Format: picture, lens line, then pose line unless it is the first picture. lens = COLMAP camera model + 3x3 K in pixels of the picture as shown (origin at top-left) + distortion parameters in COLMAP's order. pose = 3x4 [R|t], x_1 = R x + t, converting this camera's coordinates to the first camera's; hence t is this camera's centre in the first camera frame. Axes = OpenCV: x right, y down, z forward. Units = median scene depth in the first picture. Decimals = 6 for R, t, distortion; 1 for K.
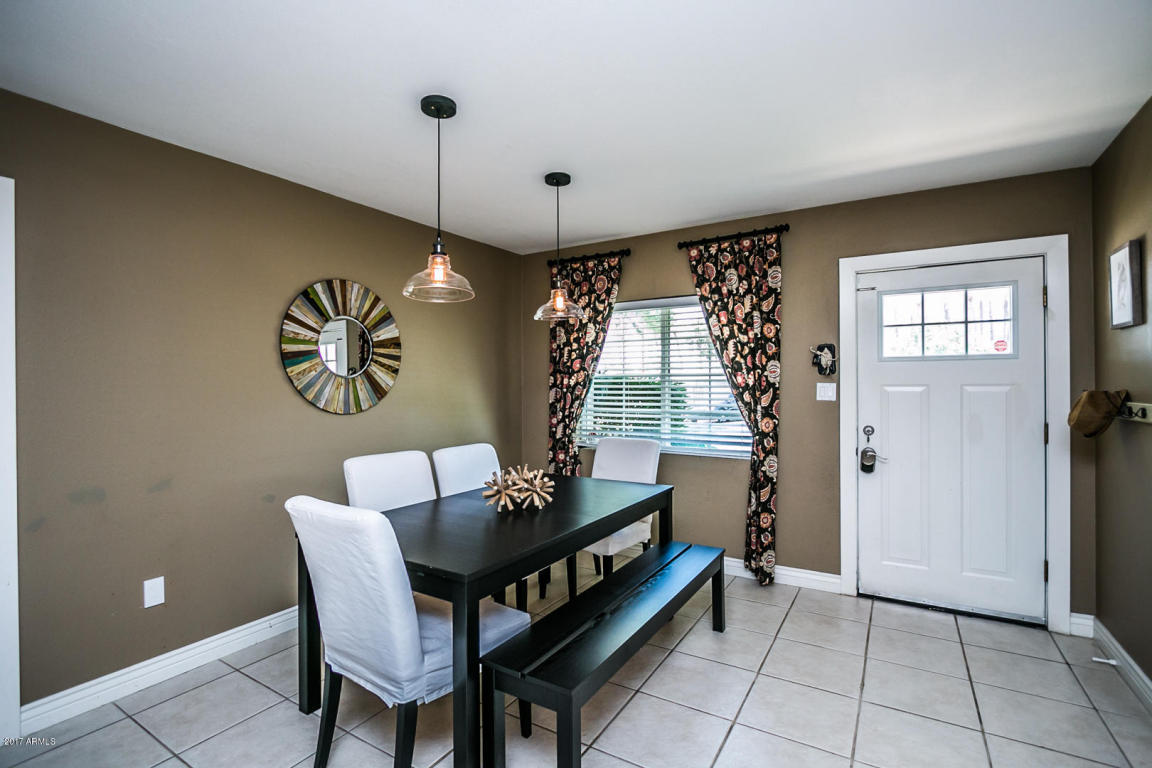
lens RADIAL K [[541.2, 0, 573.8], [0, 541.2, 392.8], [0, 0, 1]] dist [-0.015583, 0.002094]
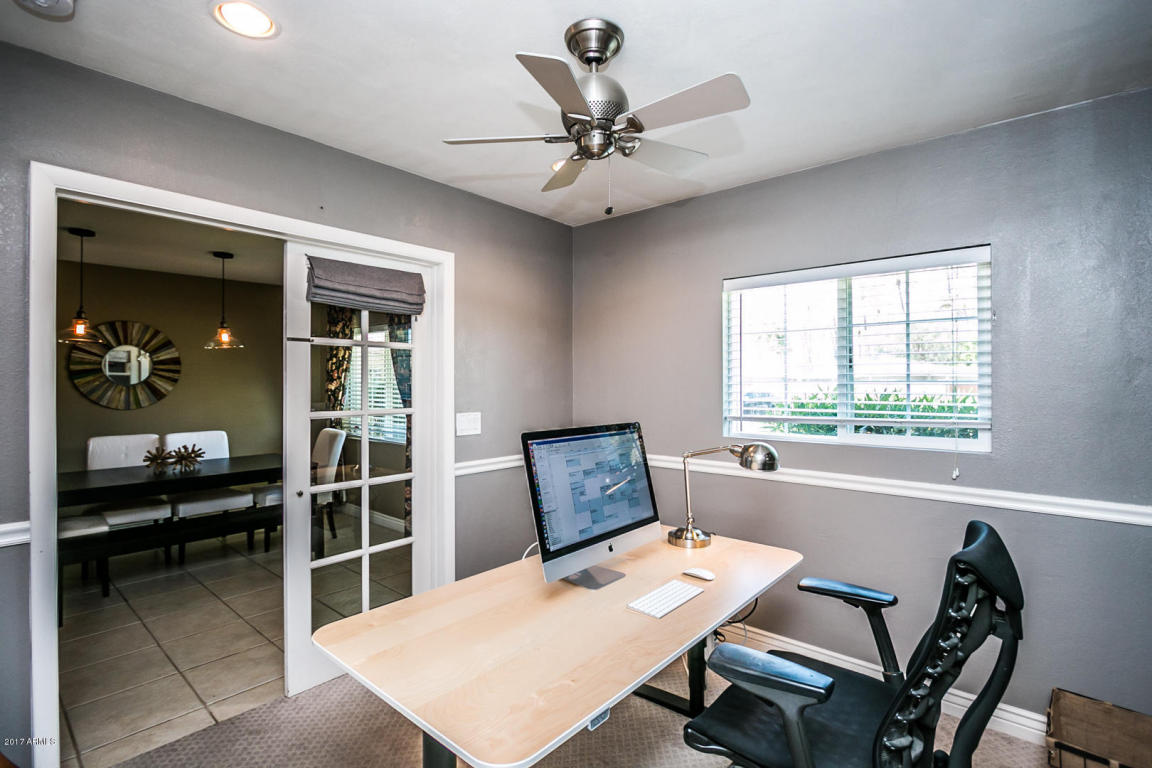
lens RADIAL K [[541.2, 0, 573.5], [0, 541.2, 383.7], [0, 0, 1]] dist [-0.015583, 0.002094]
pose [[0.984075, 0.007936, -0.177578, 0.940638], [-0.008603, 0.999959, -0.002987, -0.034340], [0.177547, 0.004467, 0.984102, -0.228754]]
